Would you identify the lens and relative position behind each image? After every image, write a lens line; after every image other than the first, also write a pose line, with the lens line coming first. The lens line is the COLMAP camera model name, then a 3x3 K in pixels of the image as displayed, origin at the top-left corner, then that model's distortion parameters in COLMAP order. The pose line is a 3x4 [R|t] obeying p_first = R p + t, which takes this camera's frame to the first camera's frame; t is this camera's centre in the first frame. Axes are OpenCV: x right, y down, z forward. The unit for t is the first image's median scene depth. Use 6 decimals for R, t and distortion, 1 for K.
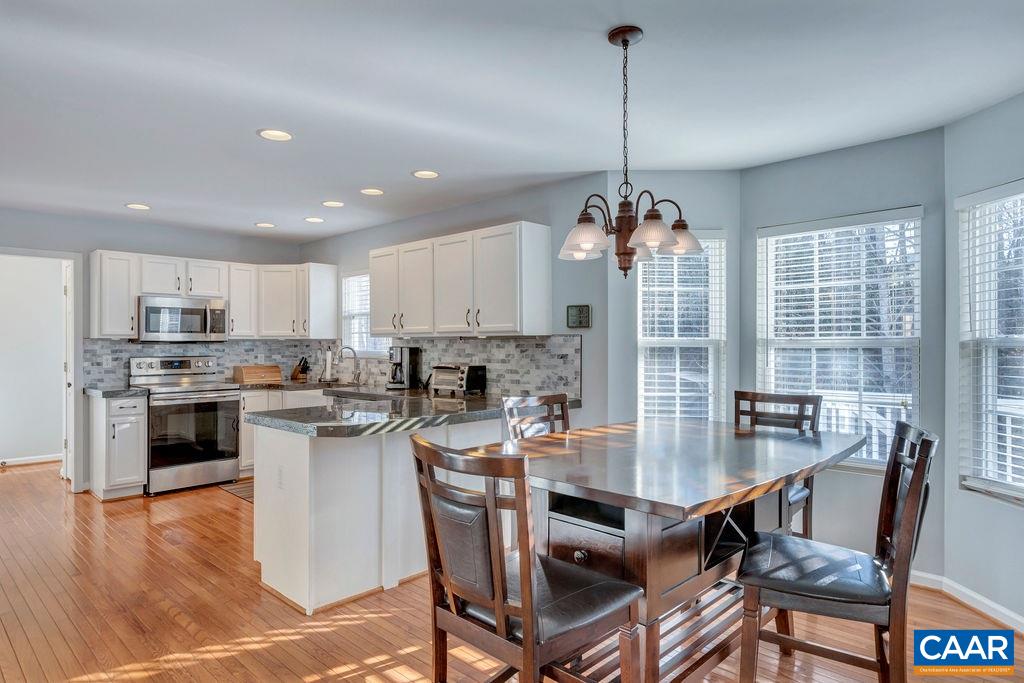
lens RADIAL K [[602.0, 0, 513.9], [0, 602.0, 341.0], [0, 0, 1]] dist [-0.005485, -0.000813]
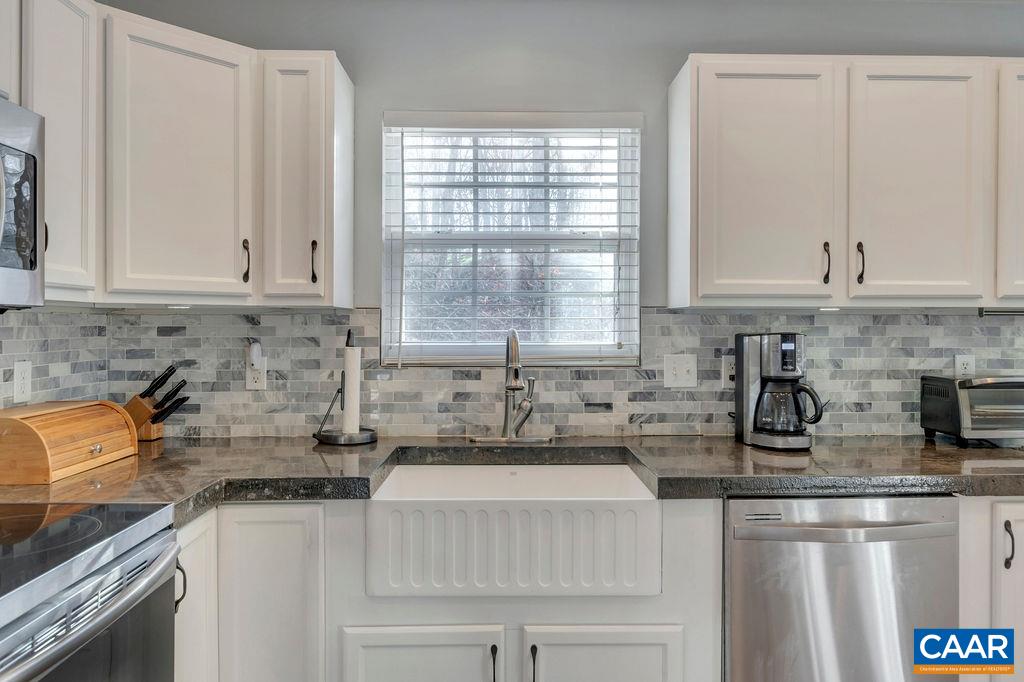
lens RADIAL K [[701.0, 0, 517.6], [0, 701.0, 327.1], [0, 0, 1]] dist [-0.002859, 0.000709]
pose [[0.709017, 0.001284, 0.705190, -0.551645], [-0.007021, 0.999962, 0.005238, 0.004300], [-0.705156, -0.008665, 0.708999, 0.729867]]
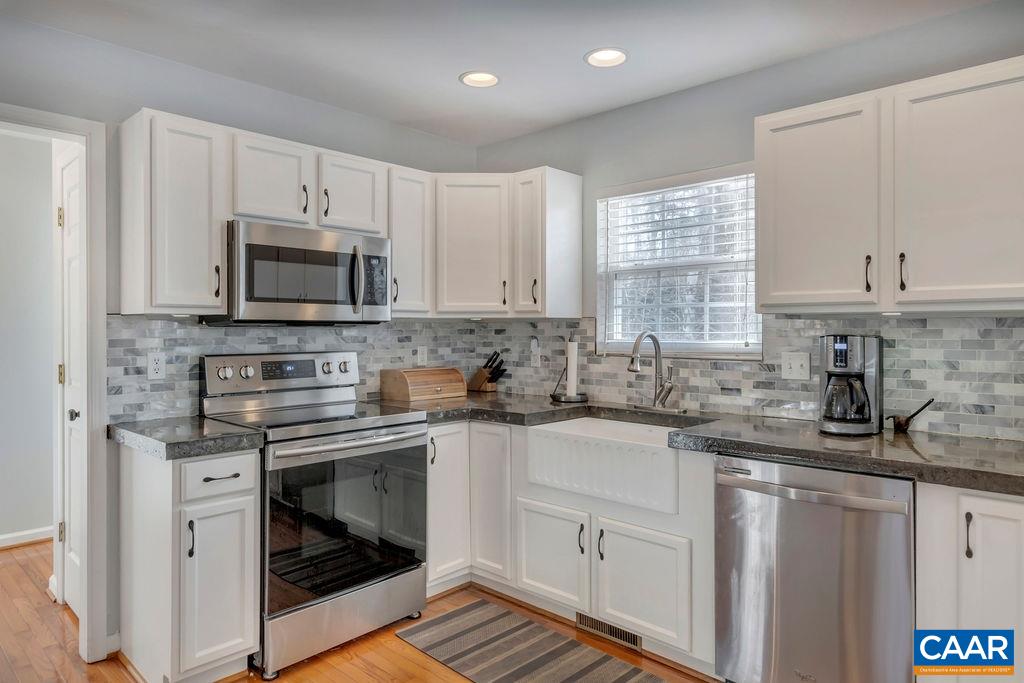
lens RADIAL K [[646.4, 0, 510.9], [0, 646.4, 324.9], [0, 0, 1]] dist [0.005573, -0.002246]
pose [[0.999993, 0.001823, -0.003146, -0.388886], [-0.001819, 0.999997, 0.001318, 0.001989], [0.003149, -0.001312, 0.999994, 0.484785]]
